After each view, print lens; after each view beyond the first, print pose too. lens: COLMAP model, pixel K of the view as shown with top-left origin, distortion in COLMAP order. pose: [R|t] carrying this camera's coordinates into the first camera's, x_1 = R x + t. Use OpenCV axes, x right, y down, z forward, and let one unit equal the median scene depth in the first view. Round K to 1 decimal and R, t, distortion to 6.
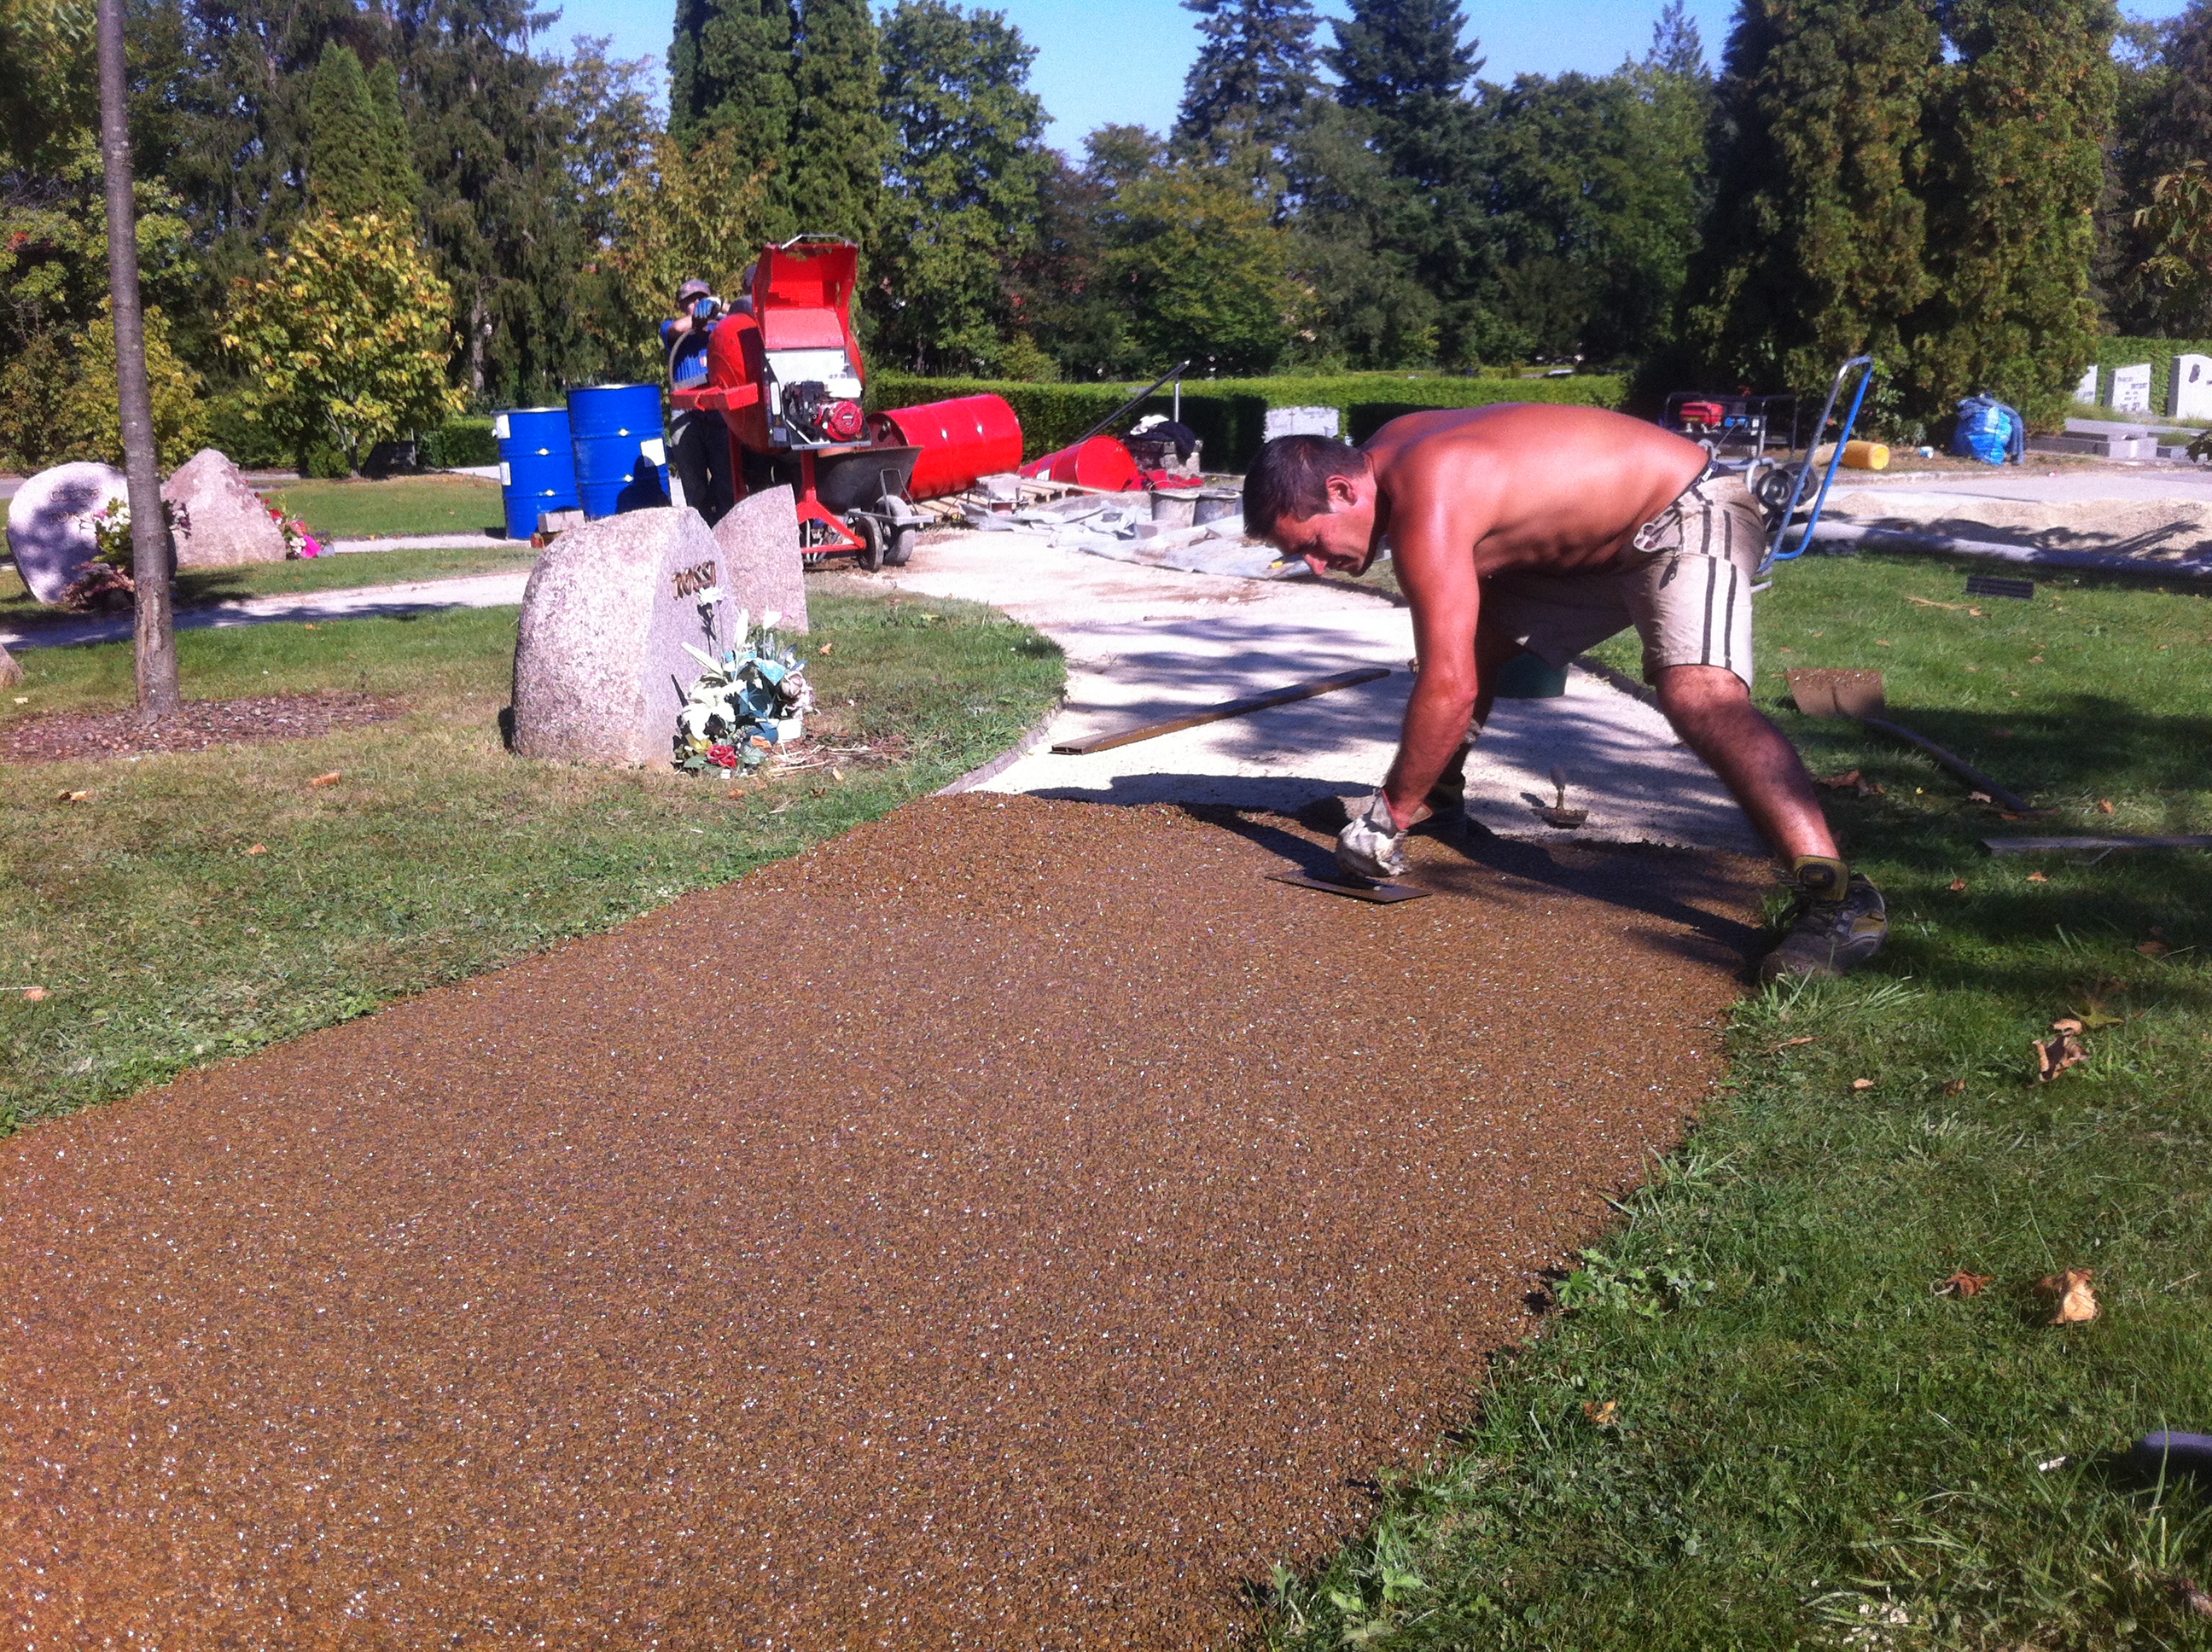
lens RADIAL K [[2102.3, 0, 1106.0], [0, 2102.3, 826.0], [0, 0, 1]] dist [0.006699, 0.001233]
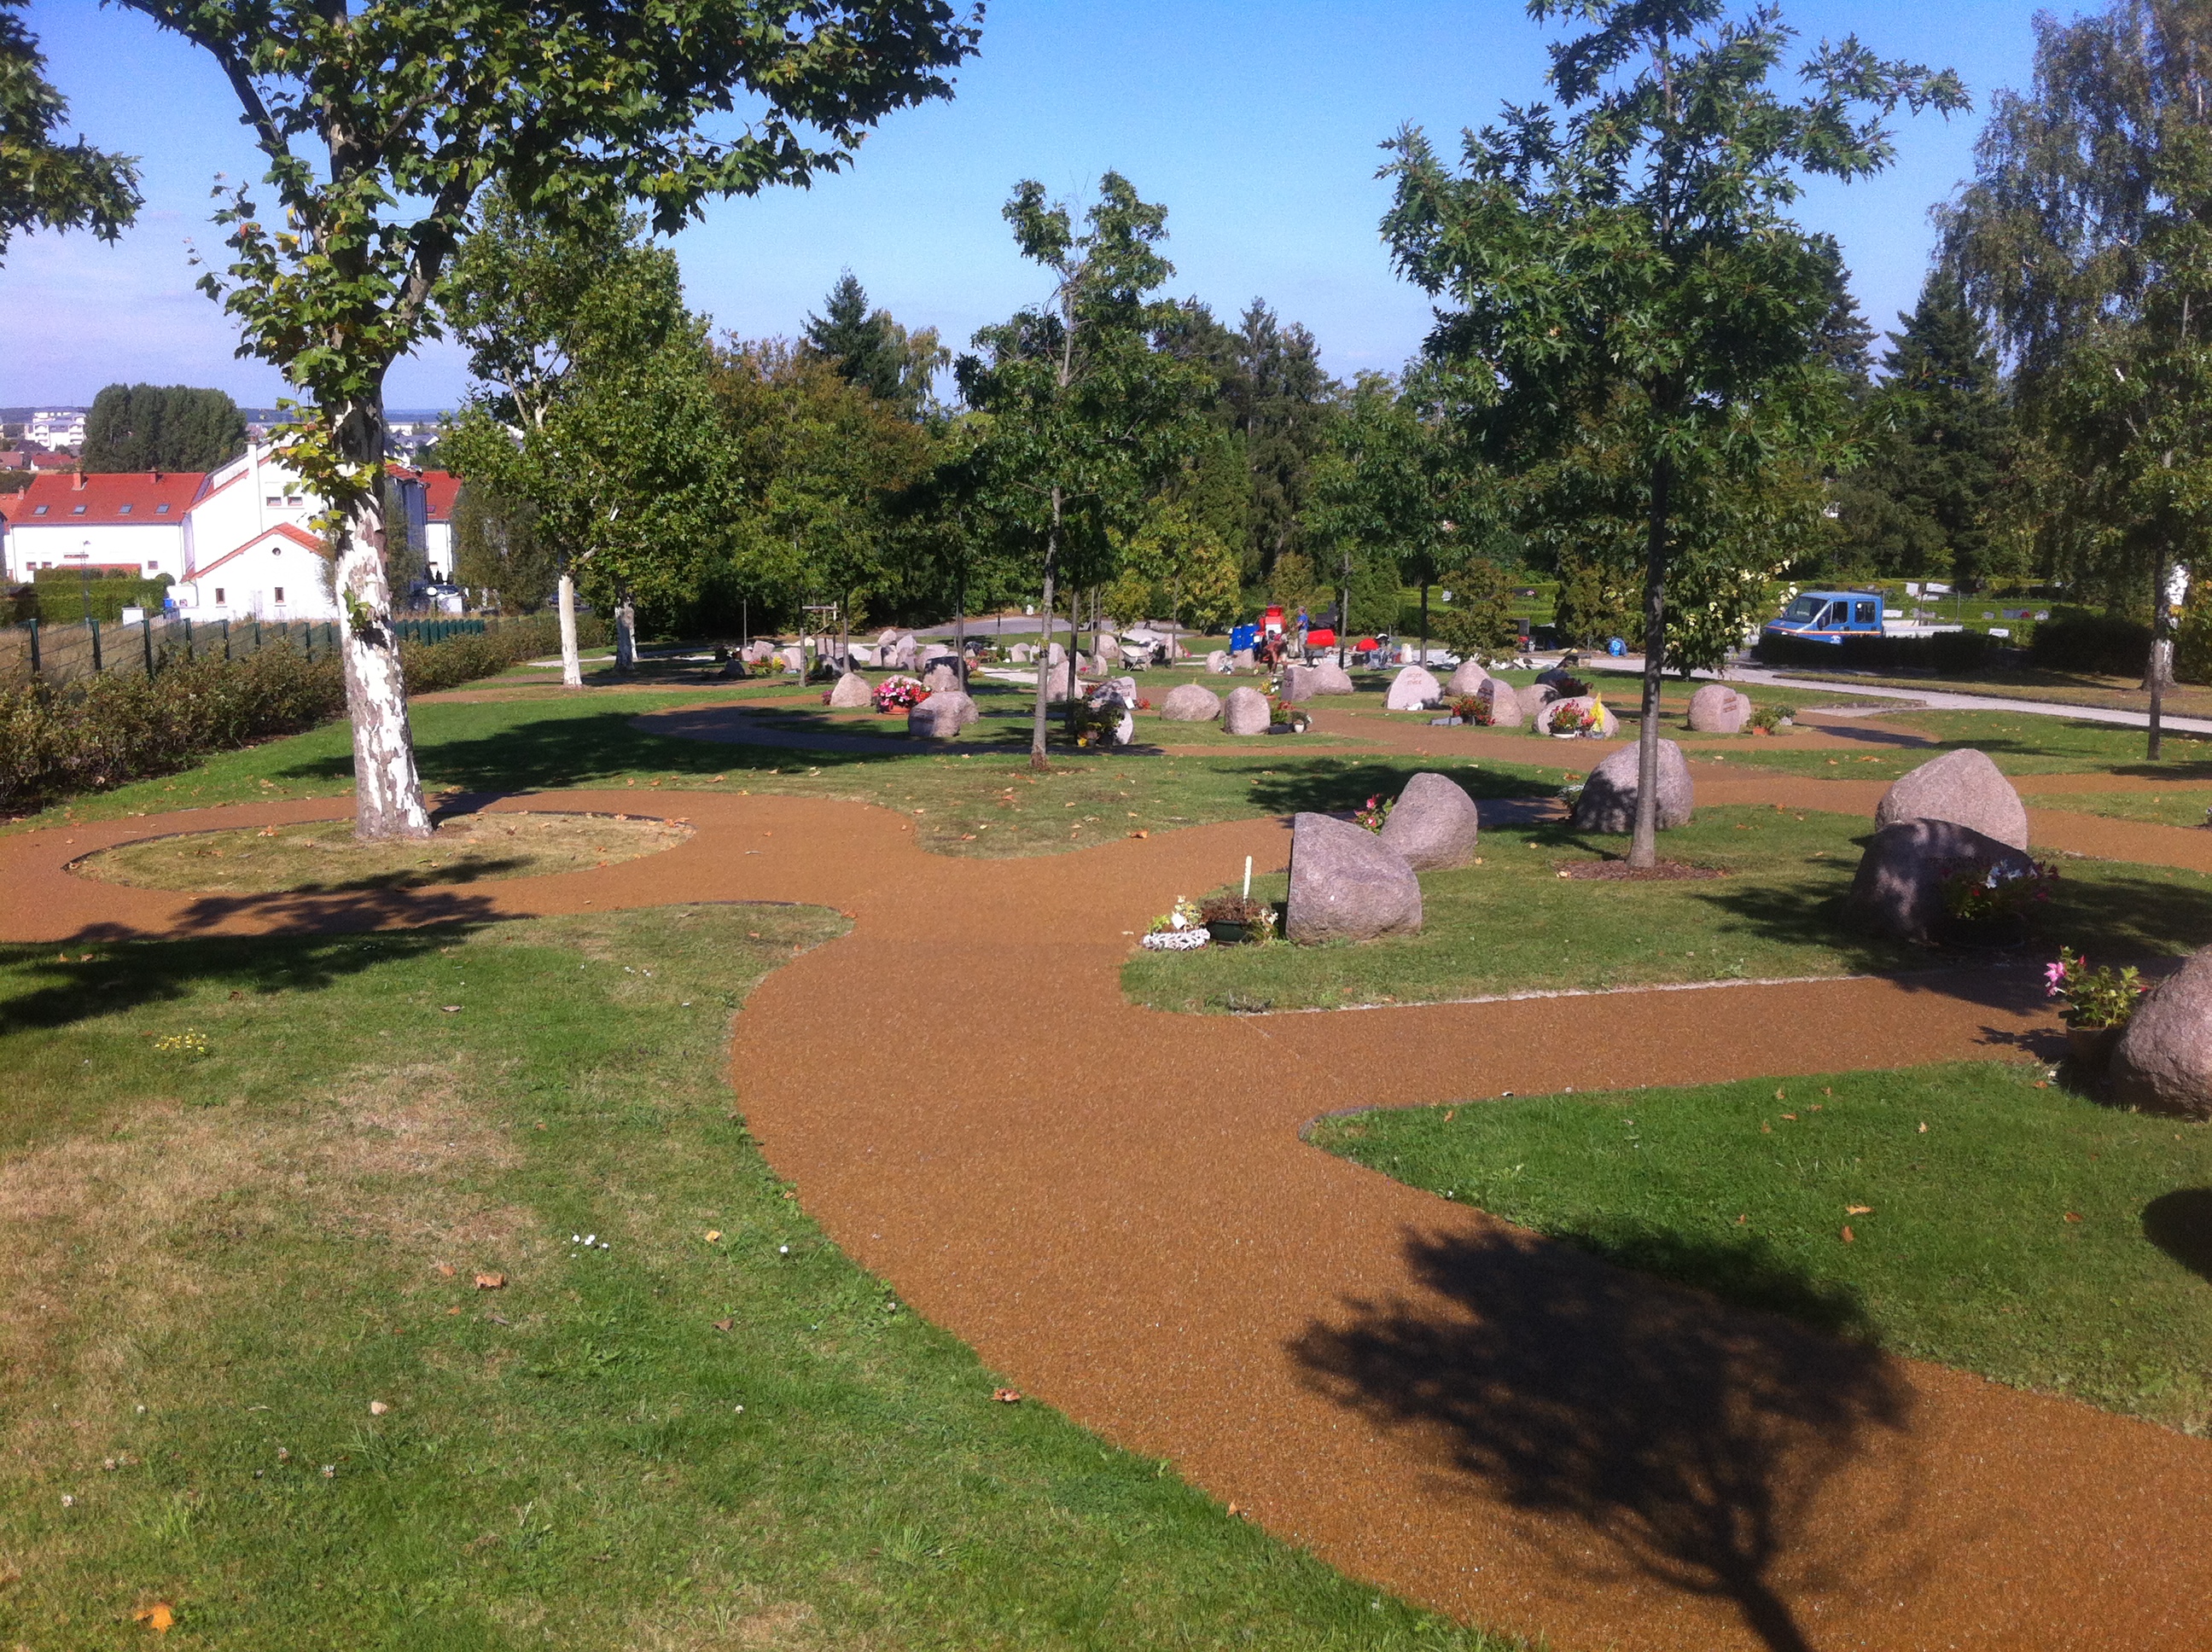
lens RADIAL K [[2162.3, 0, 1106.0], [0, 2162.3, 826.0], [0, 0, 1]] dist [0.002747, -0.001762]
pose [[0.922880, 0.076298, -0.377453, 0.300922], [-0.102603, 0.993462, -0.050049, 0.116229], [0.371167, 0.084918, 0.924675, -0.805306]]
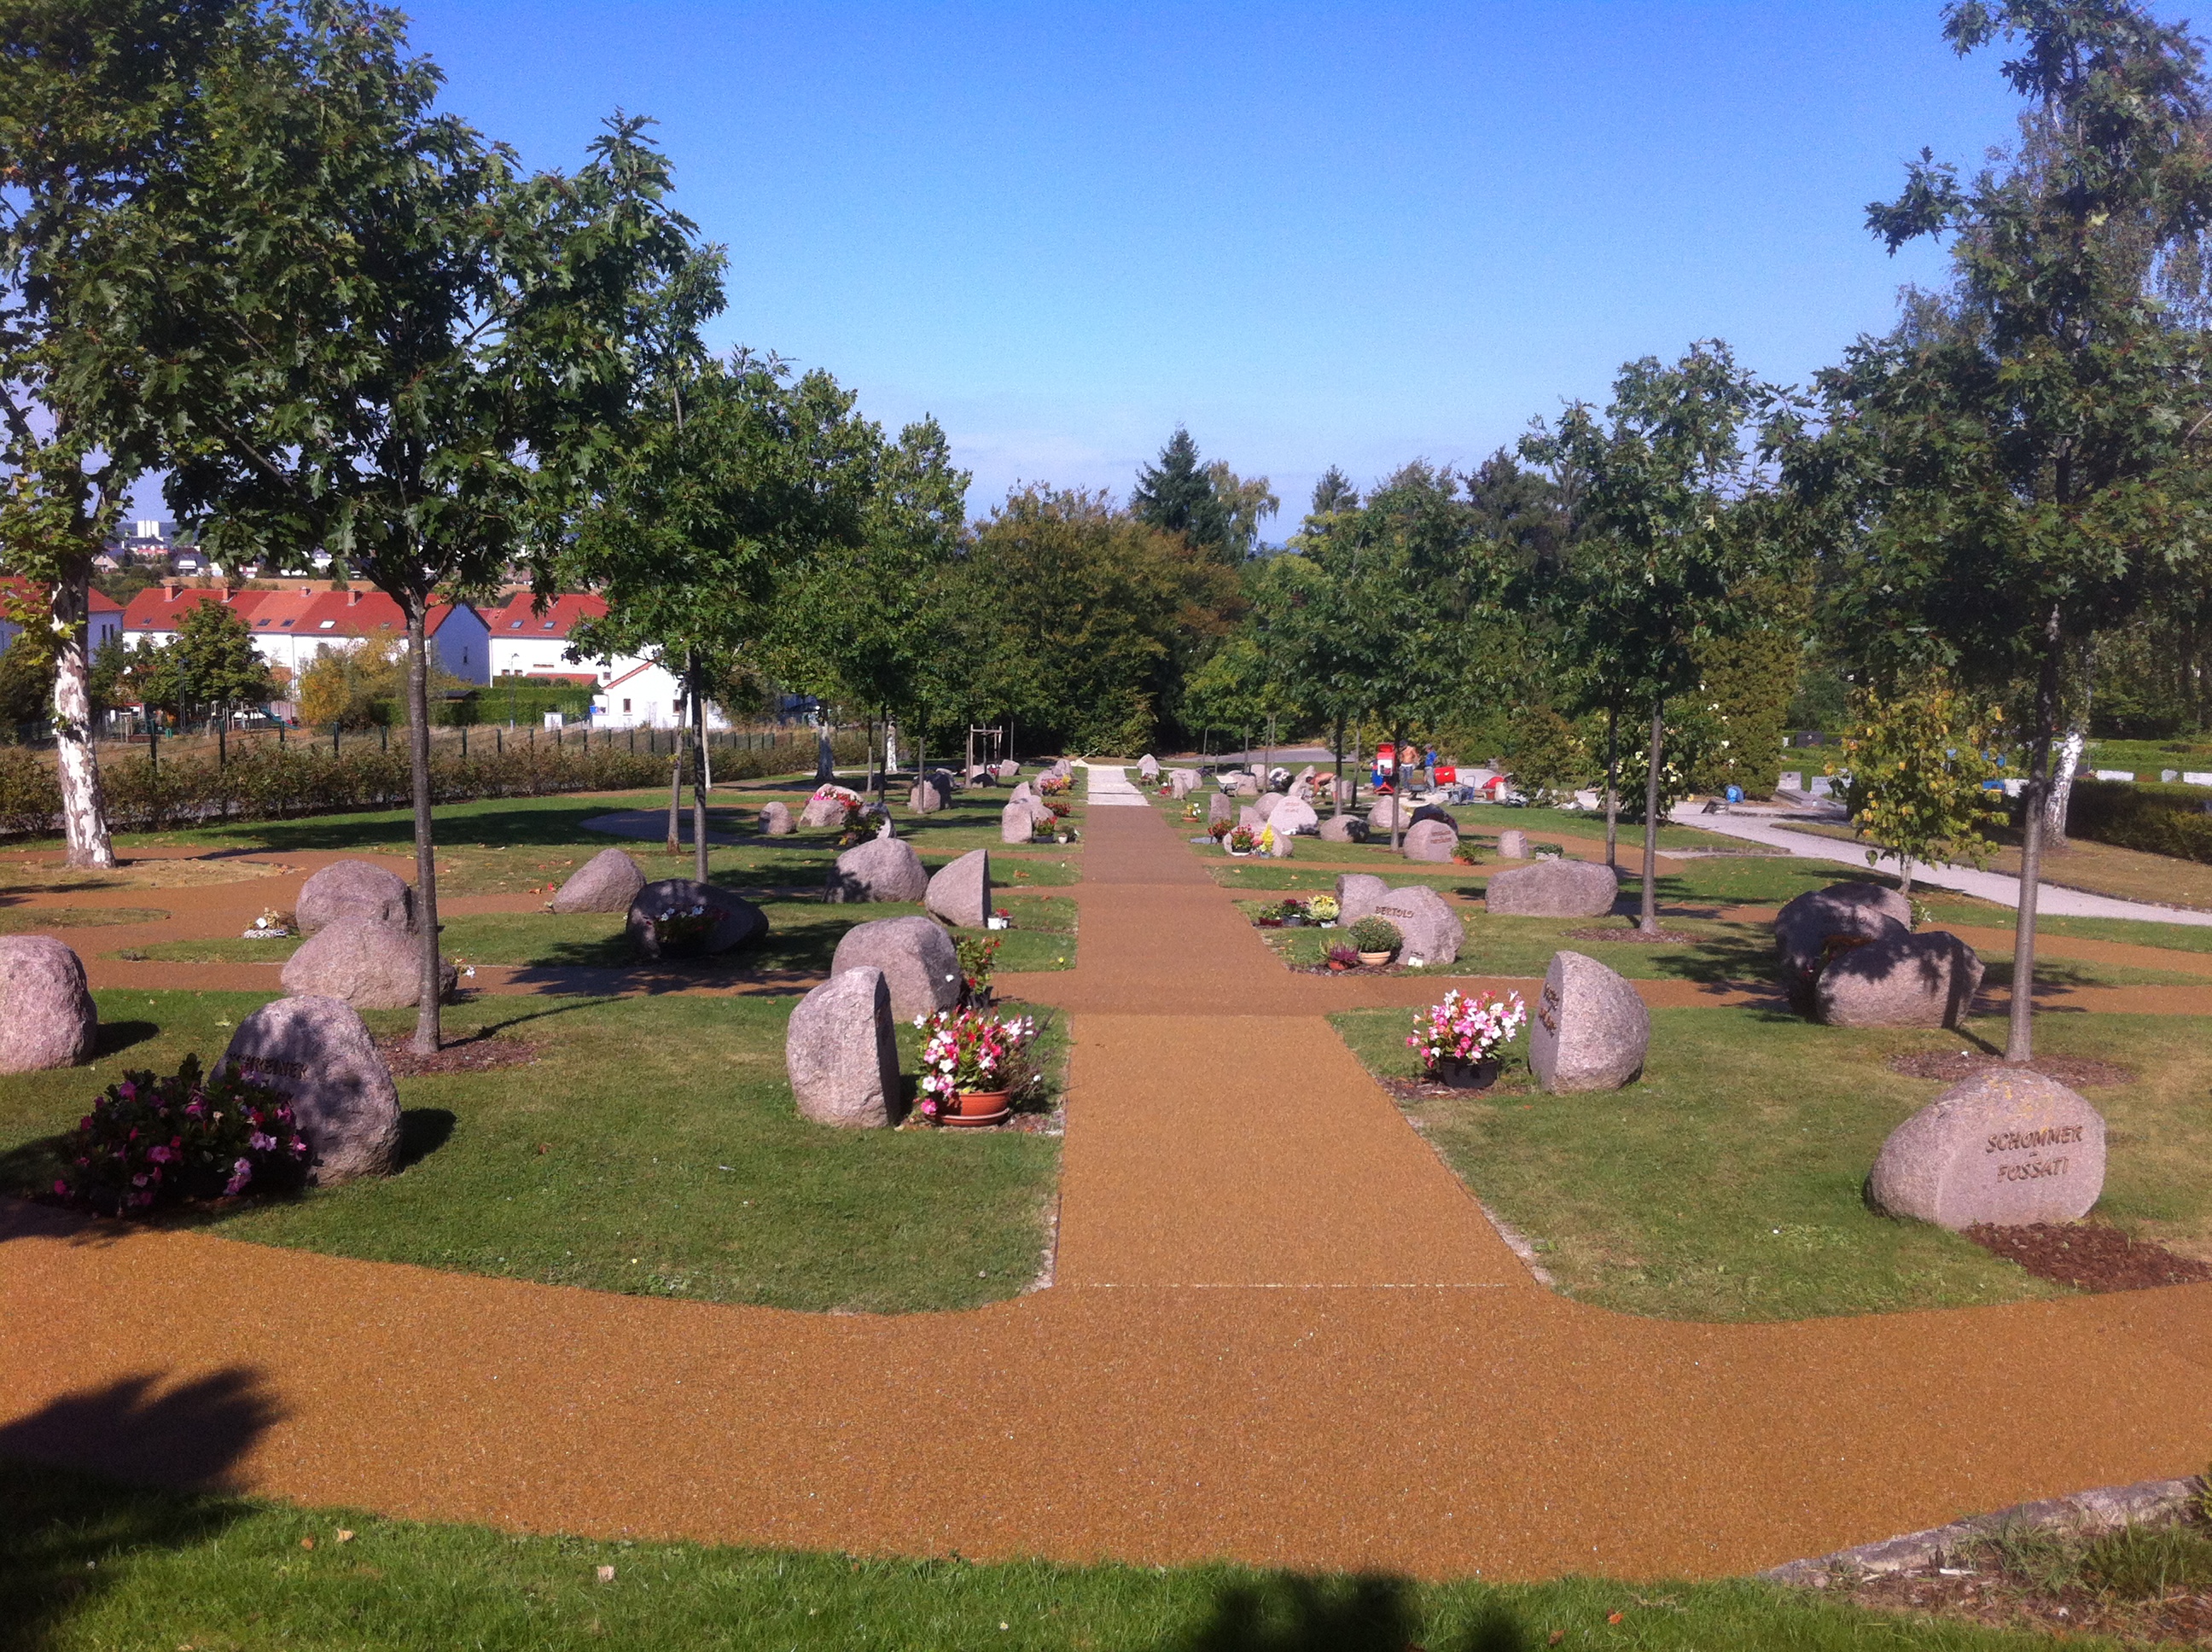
lens RADIAL K [[2102.3, 0, 1106.0], [0, 2102.3, 826.0], [0, 0, 1]] dist [0.006699, 0.001233]
pose [[0.821911, 0.091174, -0.562272, 0.508010], [-0.163594, 0.983304, -0.079691, 0.105000], [0.545618, 0.157483, 0.823104, -0.811275]]
